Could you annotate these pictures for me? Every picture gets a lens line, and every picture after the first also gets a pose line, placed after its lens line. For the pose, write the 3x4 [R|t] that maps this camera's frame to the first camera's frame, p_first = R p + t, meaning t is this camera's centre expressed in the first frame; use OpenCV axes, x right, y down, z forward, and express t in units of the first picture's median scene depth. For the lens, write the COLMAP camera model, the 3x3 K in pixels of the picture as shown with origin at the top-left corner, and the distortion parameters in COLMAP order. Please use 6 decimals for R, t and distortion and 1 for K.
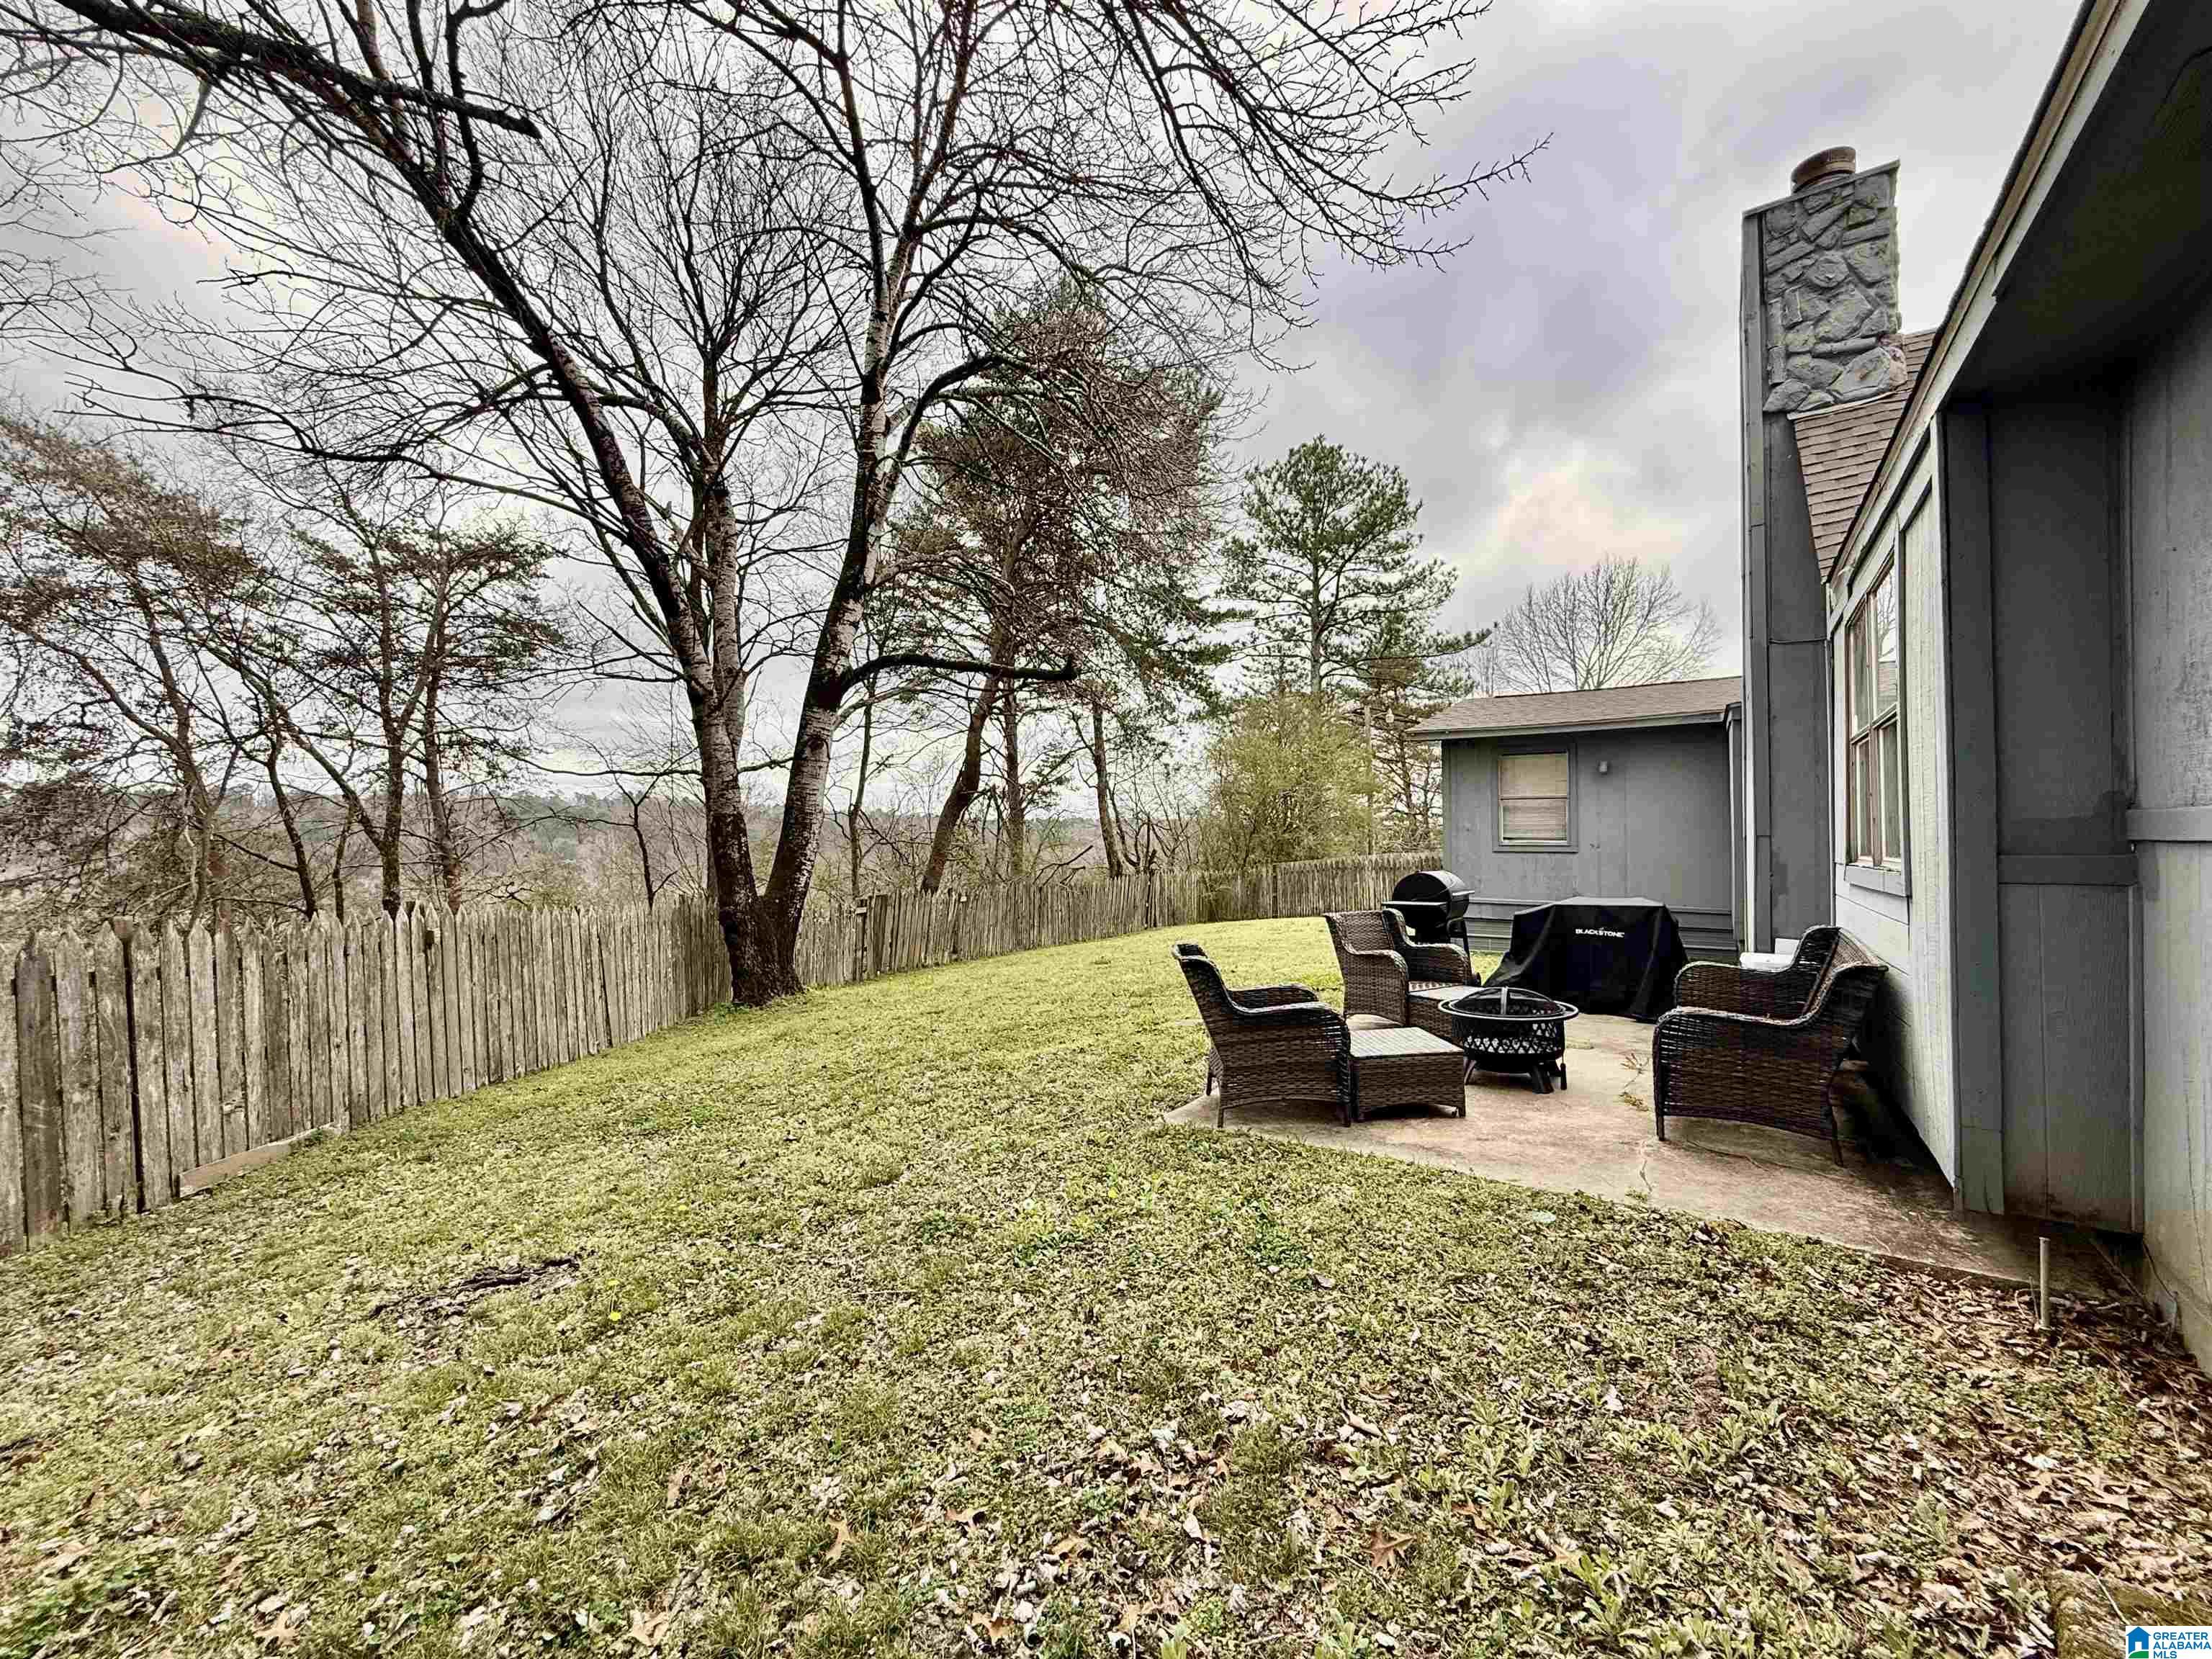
lens RADIAL K [[883.6, 0, 1102.2], [0, 883.6, 836.3], [0, 0, 1]] dist [-0.001784, 0.000519]
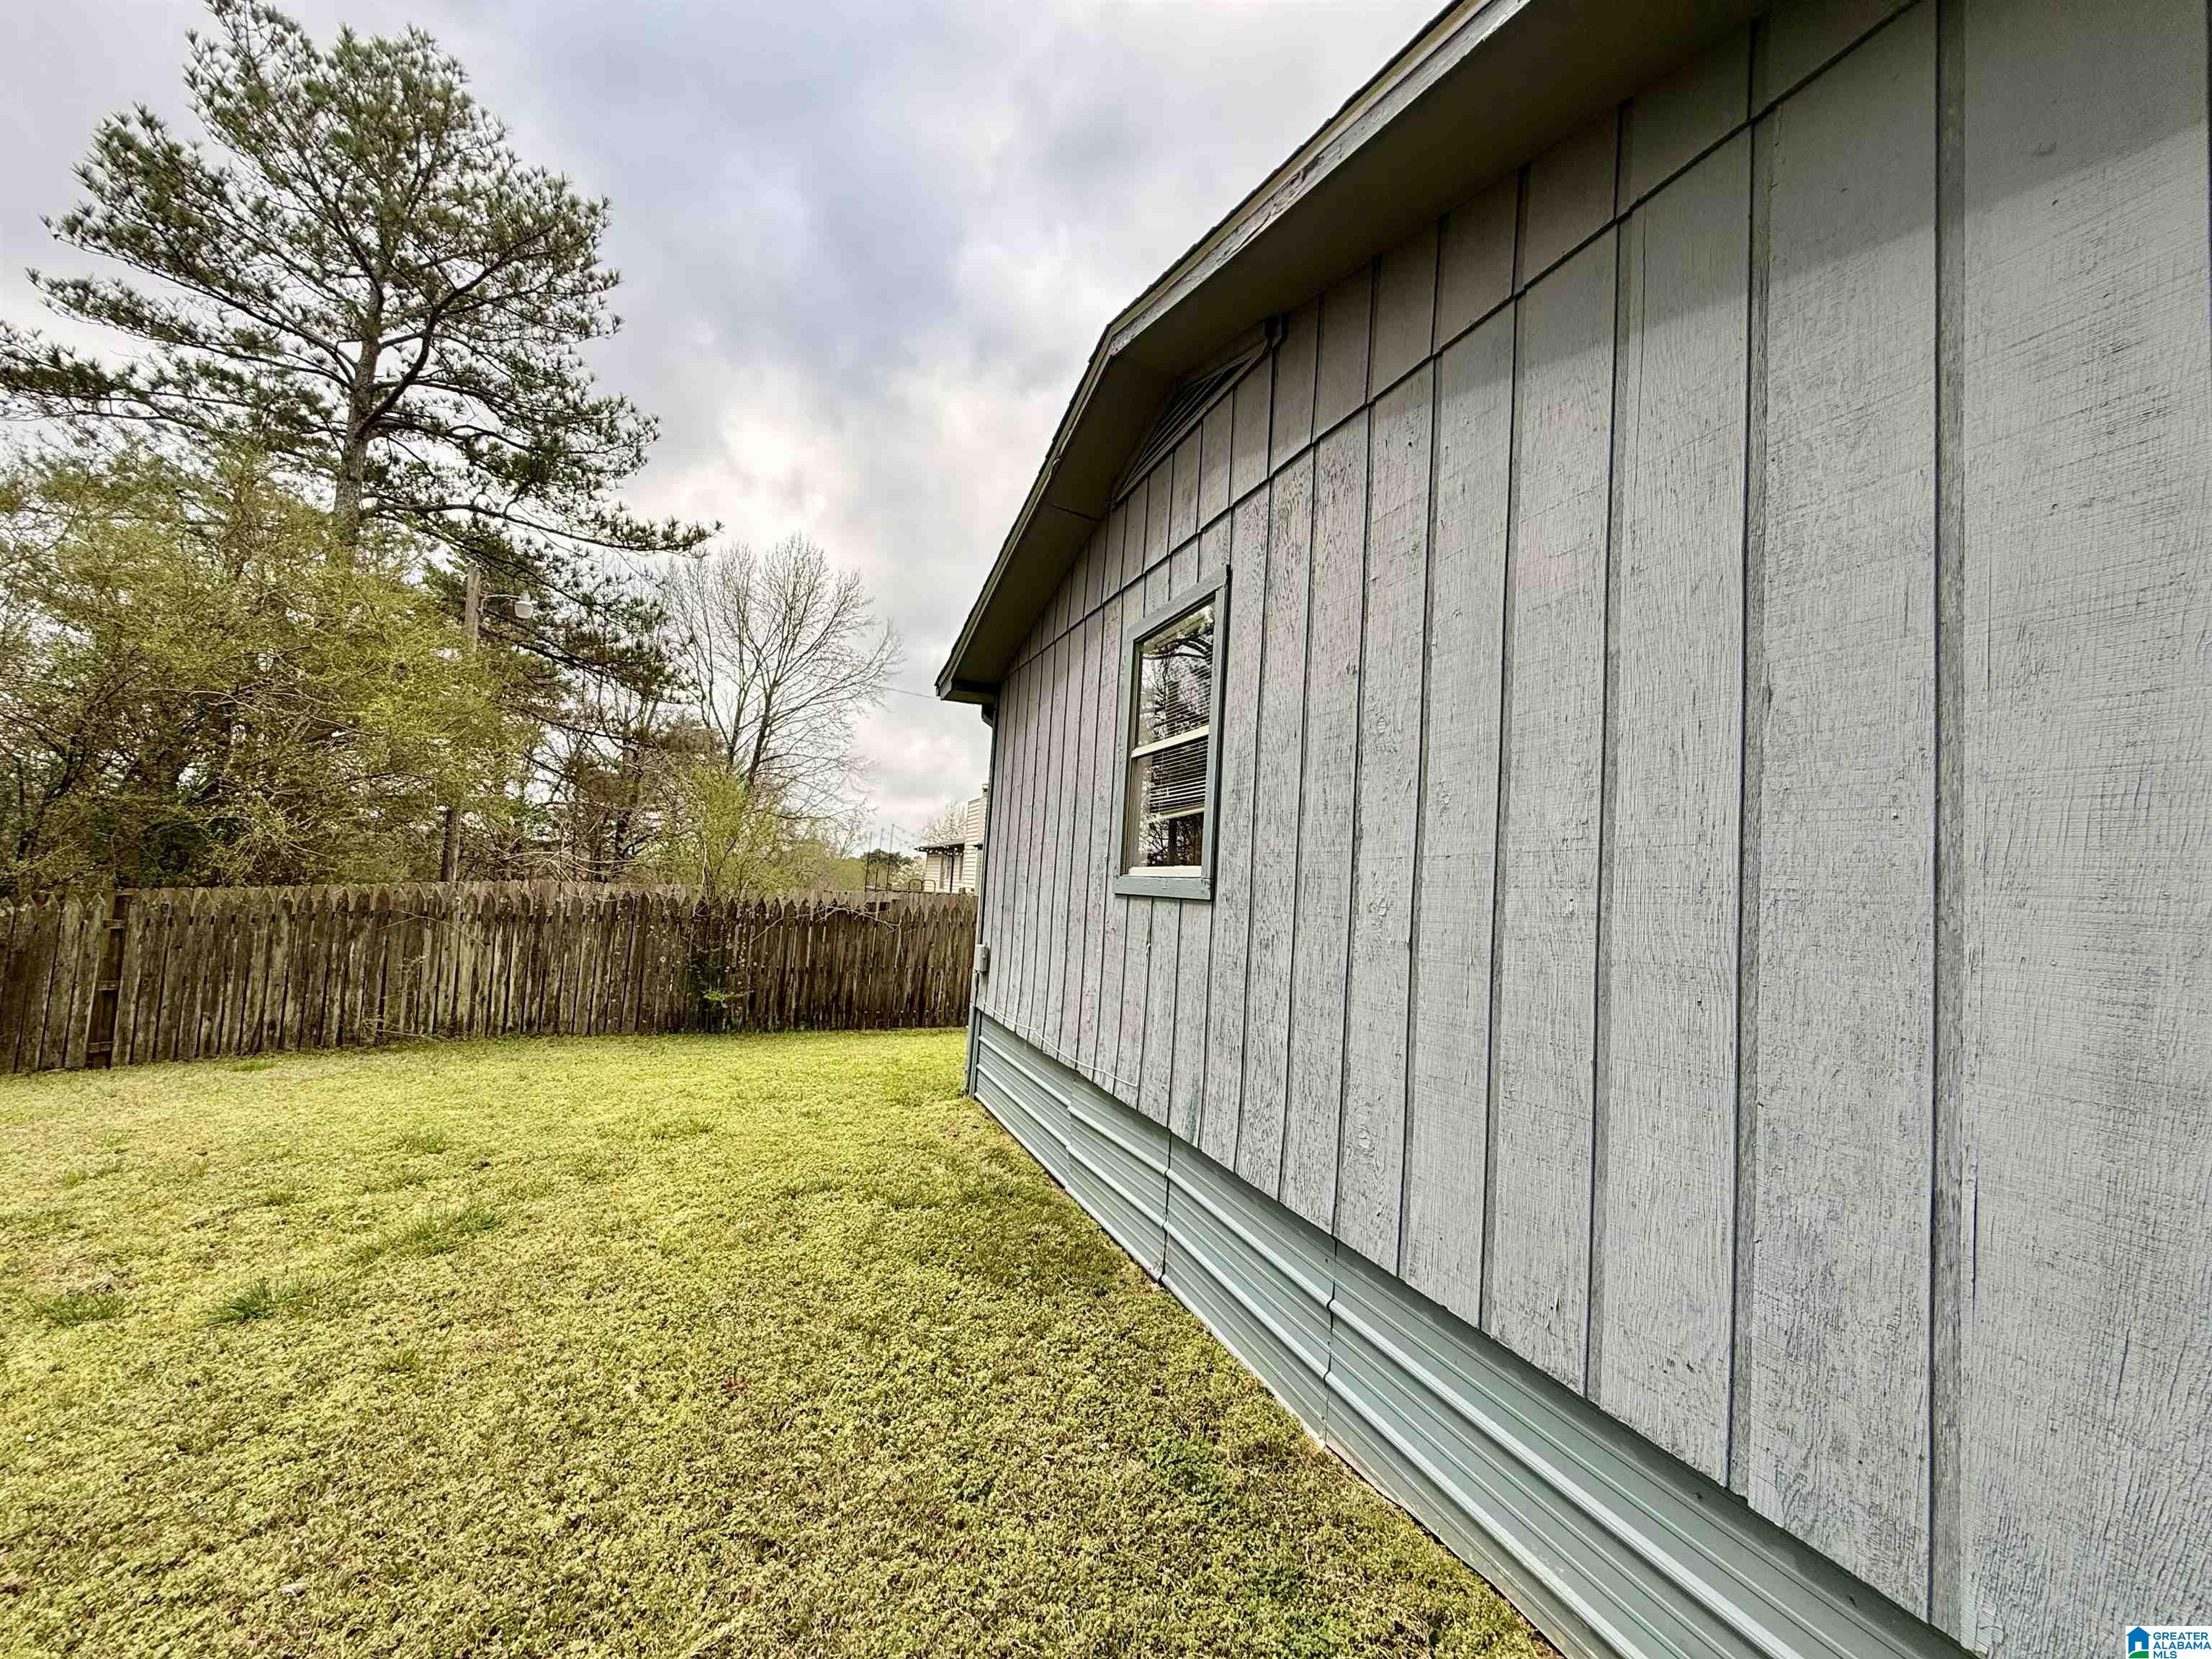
lens RADIAL K [[883.6, 0, 1114.6], [0, 883.6, 828.4], [0, 0, 1]] dist [-0.001784, 0.000519]
pose [[0.556495, 0.098704, 0.824967, 0.108589], [-0.071119, 0.994933, -0.071065, 0.003845], [-0.827802, -0.019123, 0.560695, 0.437331]]
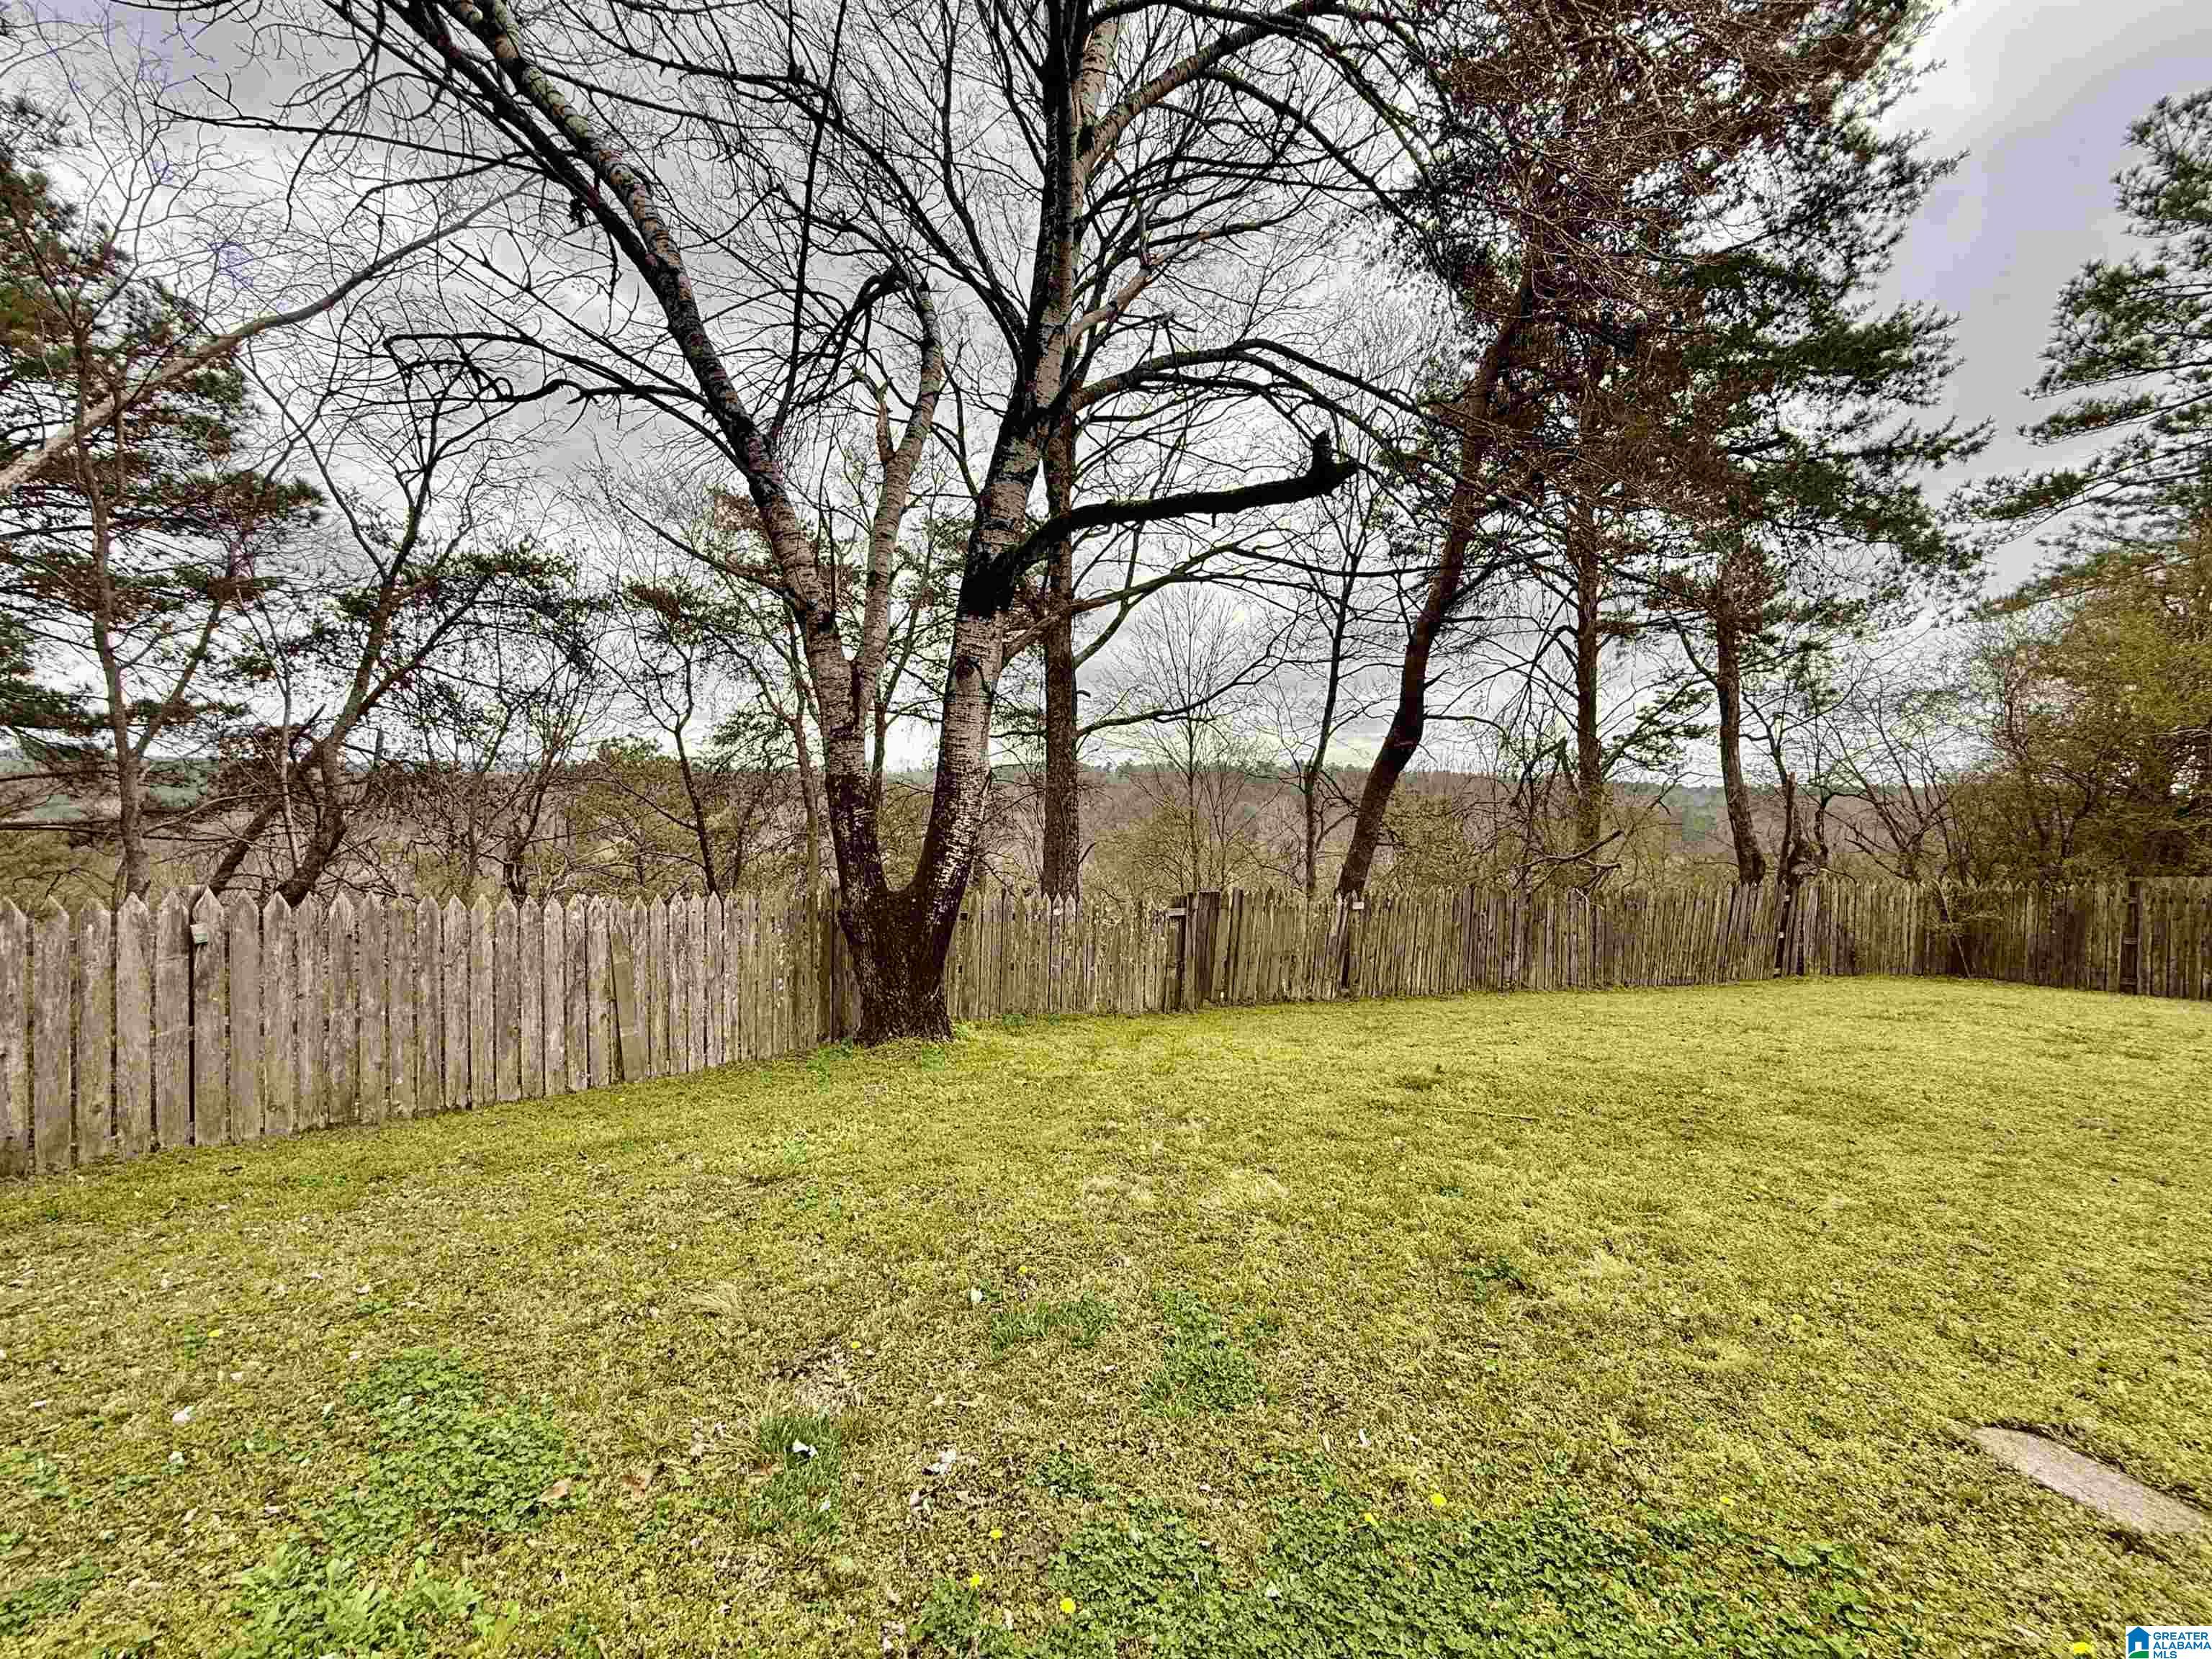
lens RADIAL K [[883.6, 0, 1090.5], [0, 883.6, 829.0], [0, 0, 1]] dist [-0.001784, 0.000519]
pose [[0.745686, 0.036420, -0.665302, 0.075897], [-0.016451, 0.999207, 0.036259, -0.003864], [0.666095, -0.016093, 0.745693, 0.220560]]
